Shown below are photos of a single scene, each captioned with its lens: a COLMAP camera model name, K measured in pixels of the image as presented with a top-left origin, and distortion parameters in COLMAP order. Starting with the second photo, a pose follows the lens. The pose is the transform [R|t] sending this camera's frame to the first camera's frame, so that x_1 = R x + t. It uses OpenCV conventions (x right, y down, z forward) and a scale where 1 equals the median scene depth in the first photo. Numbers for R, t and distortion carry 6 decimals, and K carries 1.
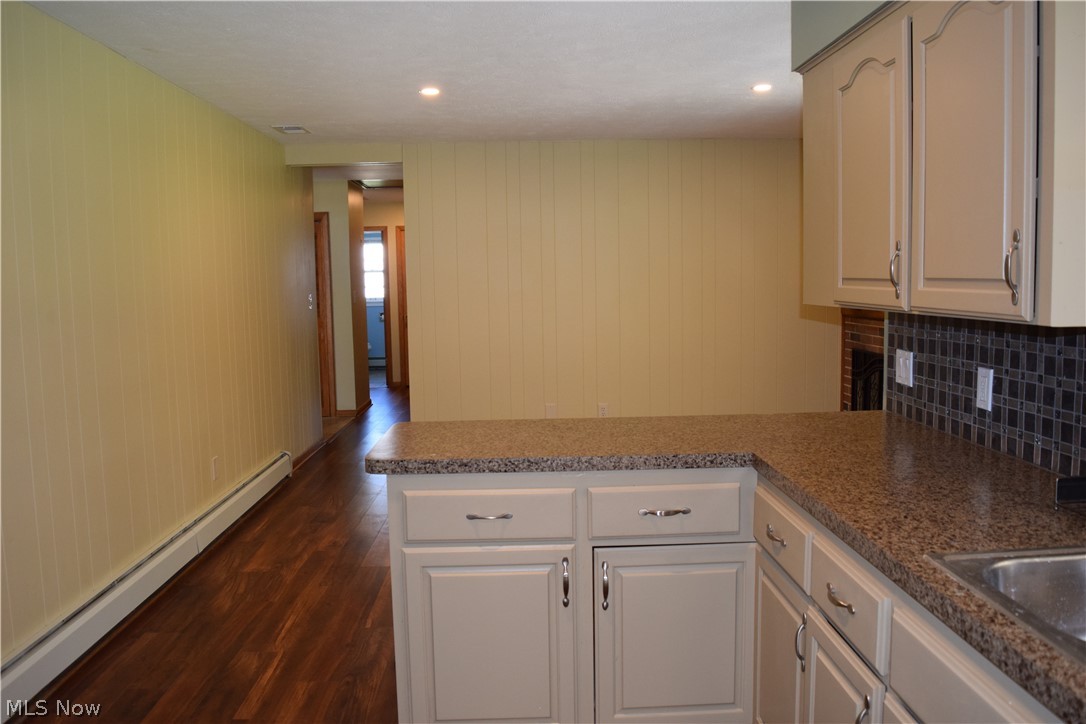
lens RADIAL K [[851.0, 0, 543.9], [0, 851.0, 355.9], [0, 0, 1]] dist [-0.093865, 0.016399]
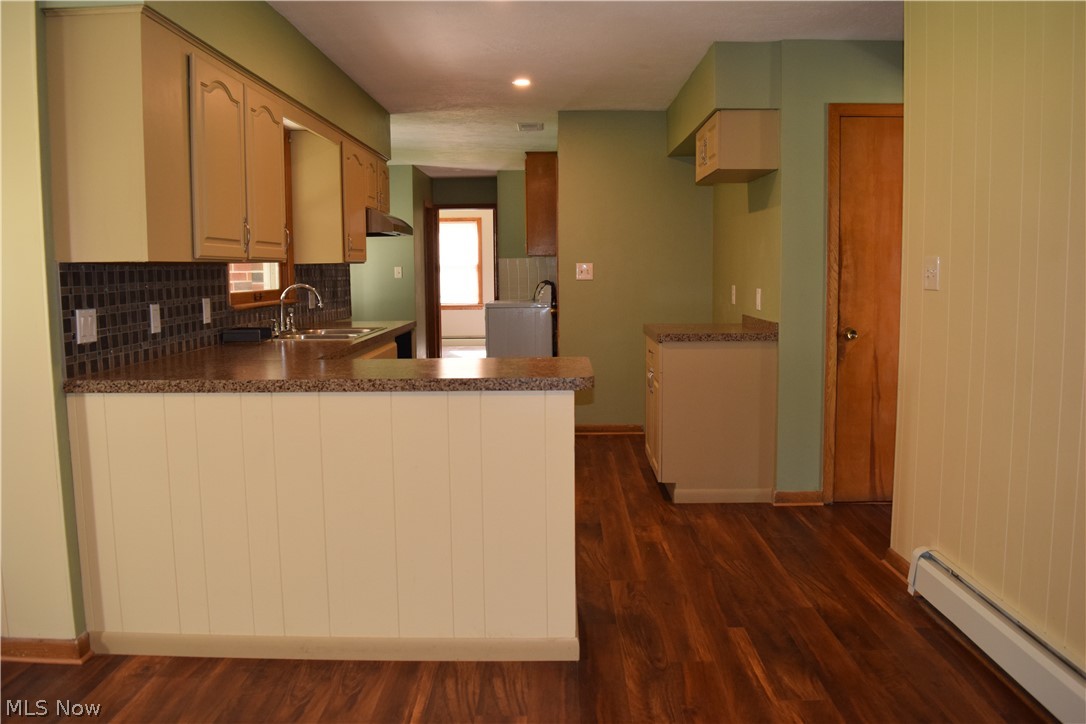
lens RADIAL K [[851.0, 0, 543.9], [0, 851.0, 355.9], [0, 0, 1]] dist [-0.093865, 0.016399]
pose [[-0.998510, 0.023782, 0.049113, -0.176062], [0.032830, 0.980737, 0.192555, -0.127876], [-0.043587, 0.193880, -0.980056, 2.000566]]
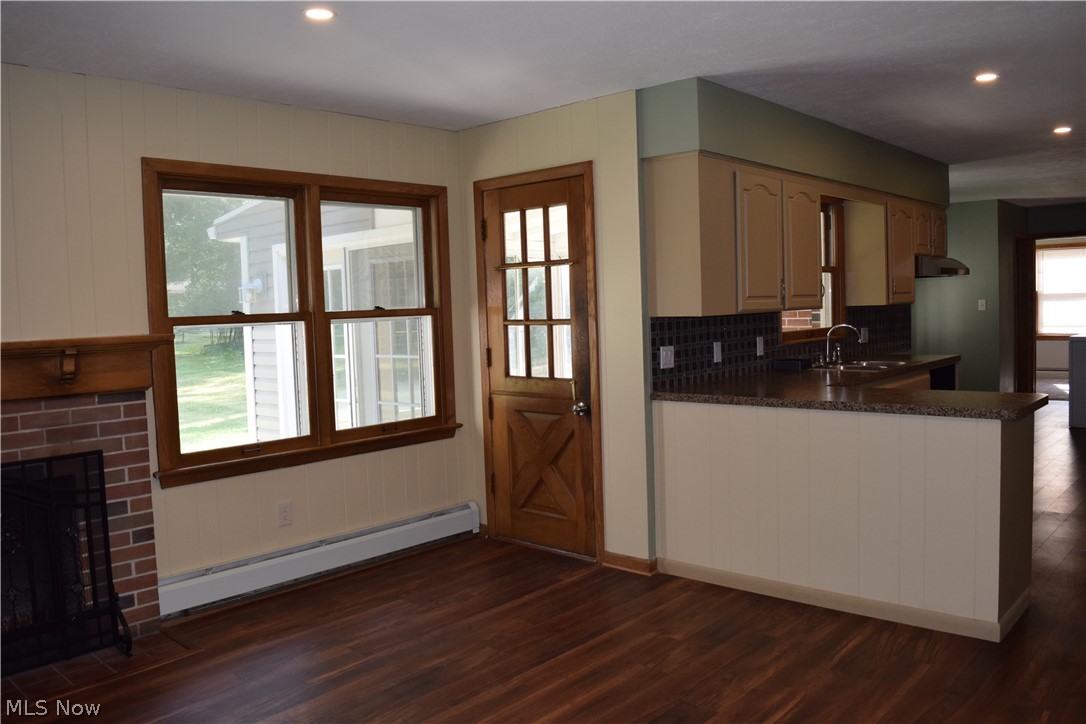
lens RADIAL K [[851.0, 0, 543.9], [0, 851.0, 355.9], [0, 0, 1]] dist [-0.093865, 0.016399]
pose [[-0.718877, 0.002597, 0.695133, -0.512482], [0.110890, 0.987616, 0.110987, -0.192467], [-0.686236, 0.156869, -0.710262, 2.317776]]
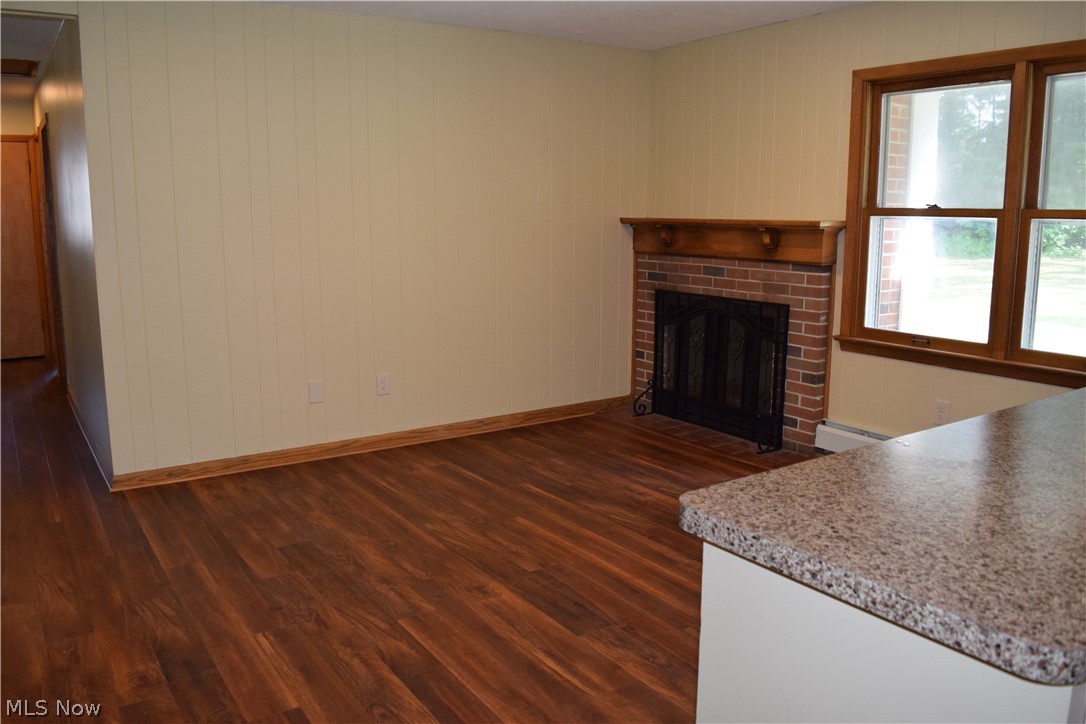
lens RADIAL K [[851.0, 0, 543.9], [0, 851.0, 355.9], [0, 0, 1]] dist [-0.093865, 0.016399]
pose [[0.843833, -0.075930, 0.531206, -0.499642], [0.036724, 0.995789, 0.084001, -0.043536], [-0.535348, -0.051375, 0.843068, 0.694712]]
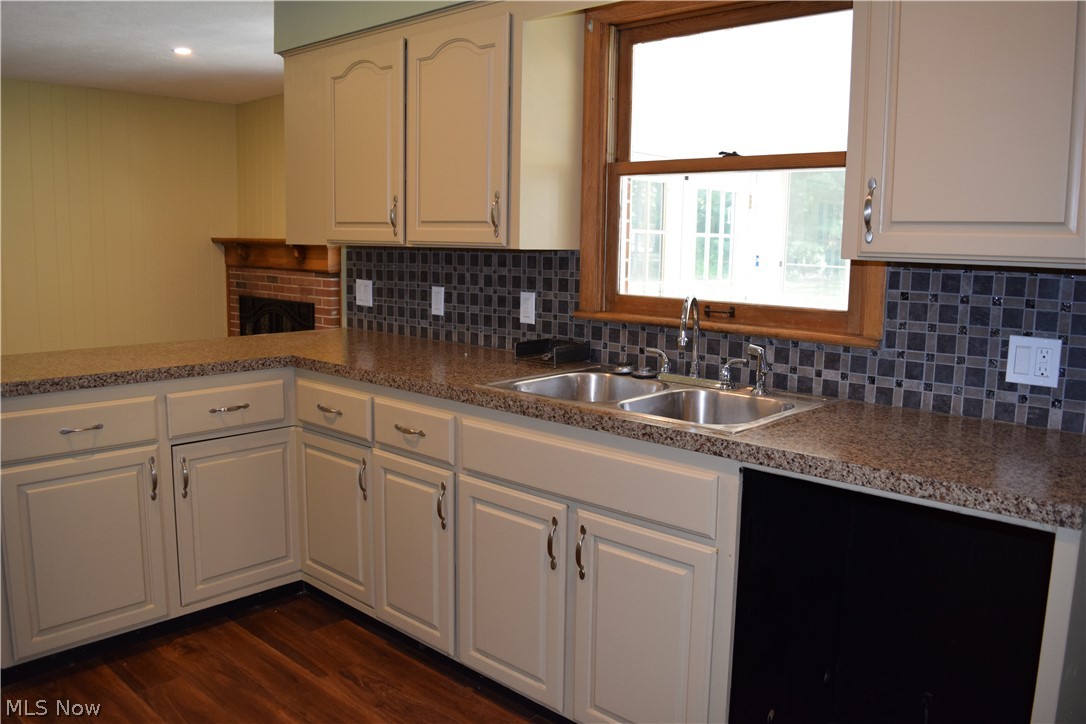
lens RADIAL K [[851.0, 0, 543.9], [0, 851.0, 355.9], [0, 0, 1]] dist [-0.093865, 0.016399]
pose [[0.698973, -0.069263, 0.711786, -0.338804], [0.037630, 0.997482, 0.060111, 0.044475], [-0.714157, -0.015232, 0.699820, -0.148628]]
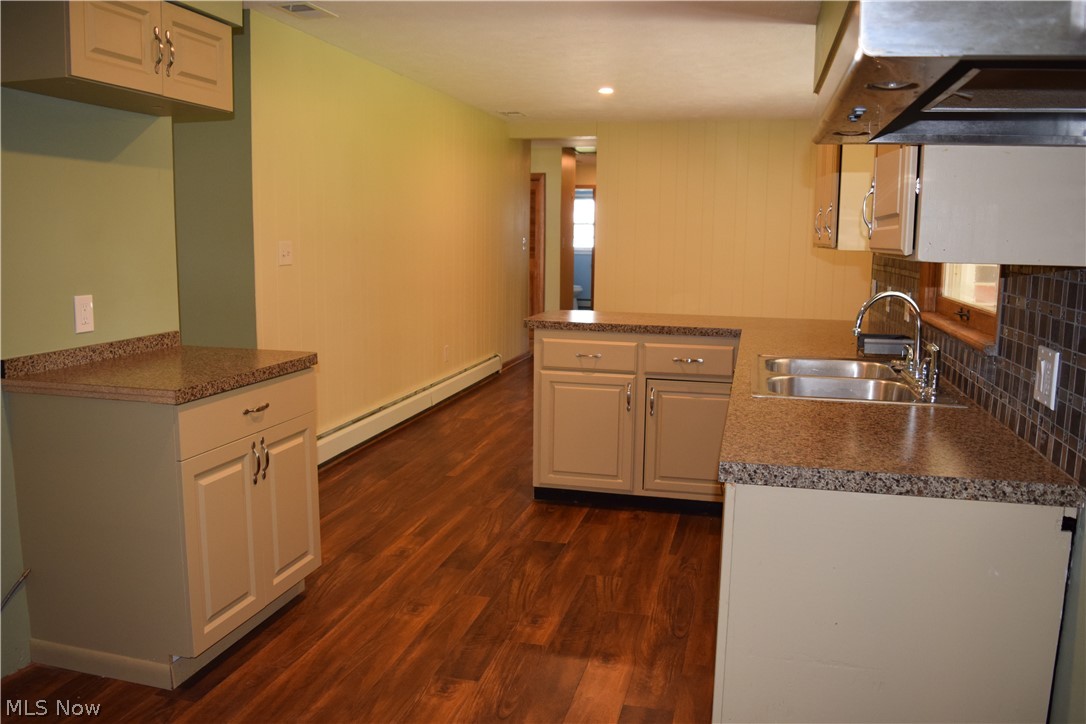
lens RADIAL K [[851.0, 0, 543.9], [0, 851.0, 355.9], [0, 0, 1]] dist [-0.093865, 0.016399]
pose [[0.962545, 0.068314, -0.262374, 0.266504], [-0.055166, 0.996840, 0.057161, 0.077861], [0.265450, -0.040546, 0.963272, -0.634488]]
